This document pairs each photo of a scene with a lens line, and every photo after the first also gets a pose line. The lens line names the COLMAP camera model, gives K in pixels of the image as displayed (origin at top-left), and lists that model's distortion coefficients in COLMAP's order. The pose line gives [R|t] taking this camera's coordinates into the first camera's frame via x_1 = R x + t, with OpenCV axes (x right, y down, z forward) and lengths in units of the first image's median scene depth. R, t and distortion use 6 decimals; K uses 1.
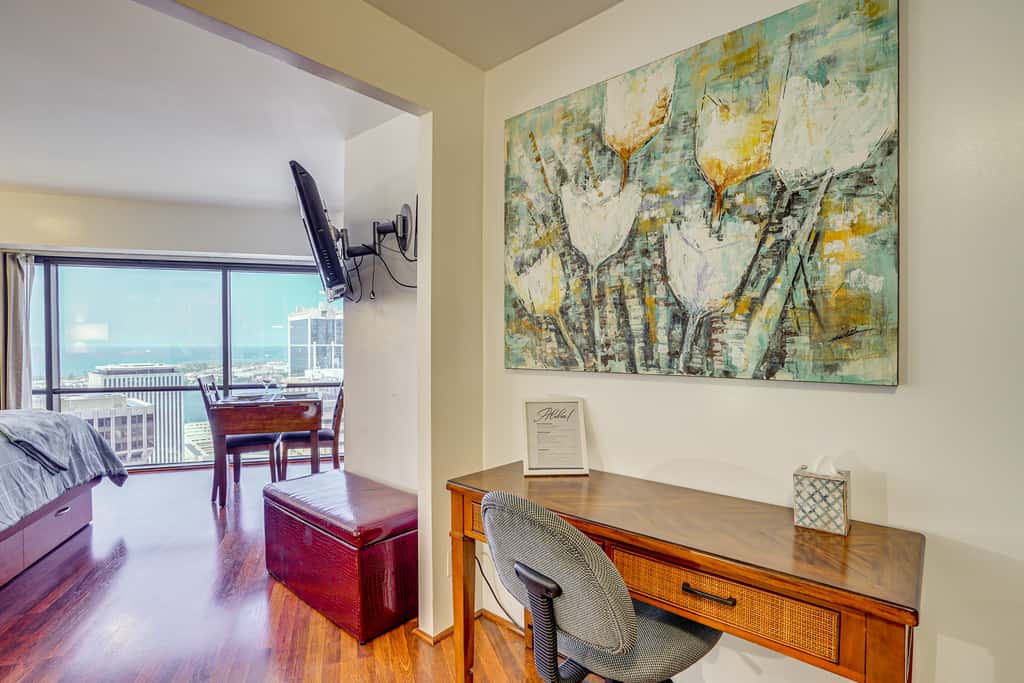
lens RADIAL K [[486.6, 0, 506.6], [0, 486.6, 353.4], [0, 0, 1]] dist [-0.057308, 0.021686]
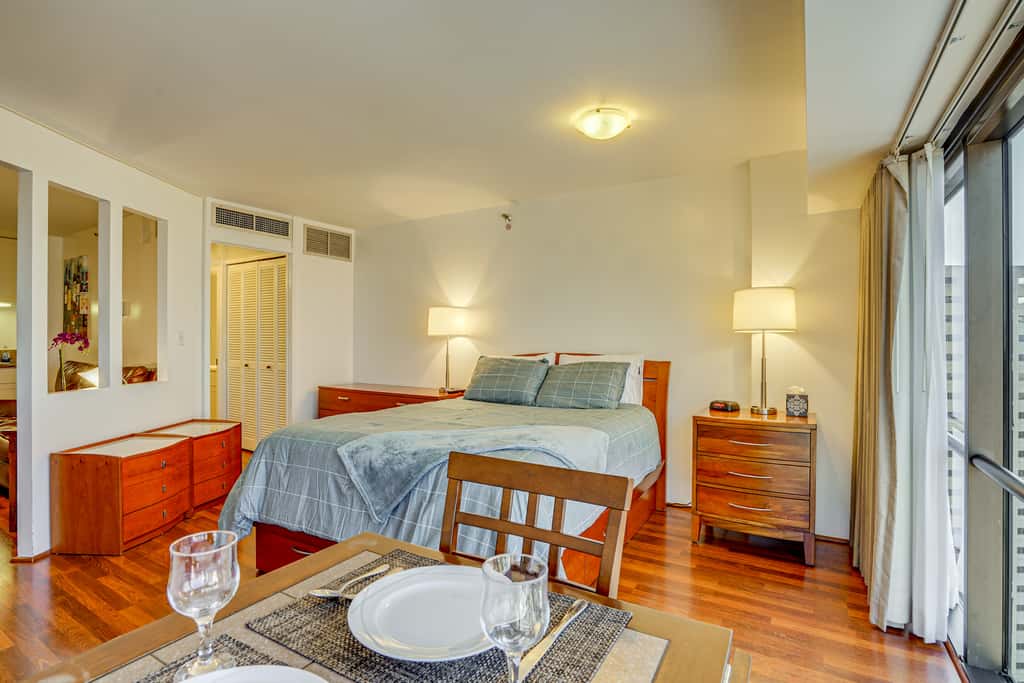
lens RADIAL K [[496.1, 0, 512.0], [0, 496.1, 341.5], [0, 0, 1]] dist [-0.055069, 0.020280]
pose [[-0.765727, 0.002793, -0.643160, -0.845513], [-0.014929, 0.999644, 0.022115, -0.051805], [0.642993, 0.026536, -0.765412, 2.266725]]
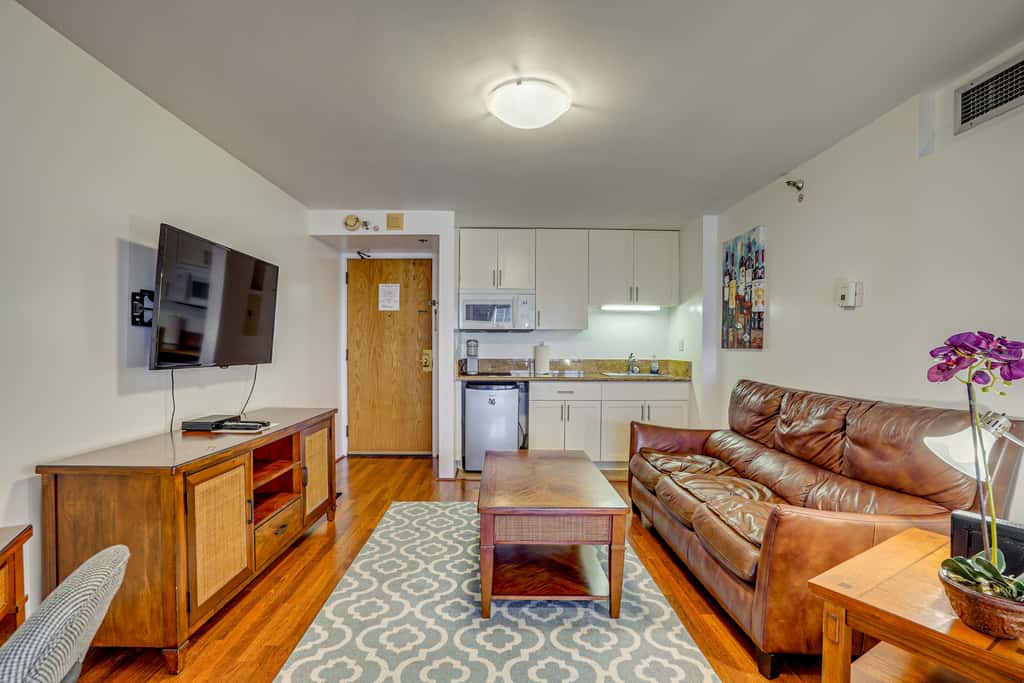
lens RADIAL K [[495.2, 0, 509.9], [0, 495.2, 352.0], [0, 0, 1]] dist [-0.053095, 0.024258]
pose [[-0.954824, -0.011454, 0.296950, -0.402892], [-0.001860, 0.999468, 0.032570, -0.015625], [-0.297165, 0.030546, -0.954337, 0.793563]]
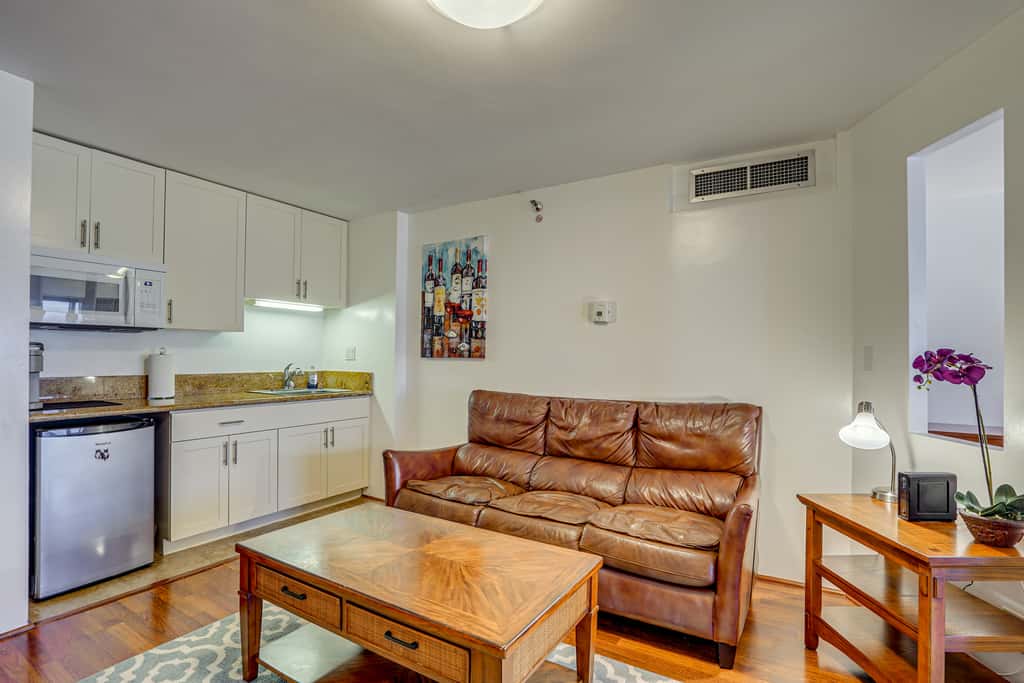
lens RADIAL K [[495.2, 0, 509.9], [0, 495.2, 352.0], [0, 0, 1]] dist [-0.053095, 0.024258]
pose [[-0.767418, -0.013018, -0.641015, 0.353610], [-0.021710, 0.999748, 0.005688, -0.005400], [0.640780, 0.018282, -0.767507, 0.261066]]
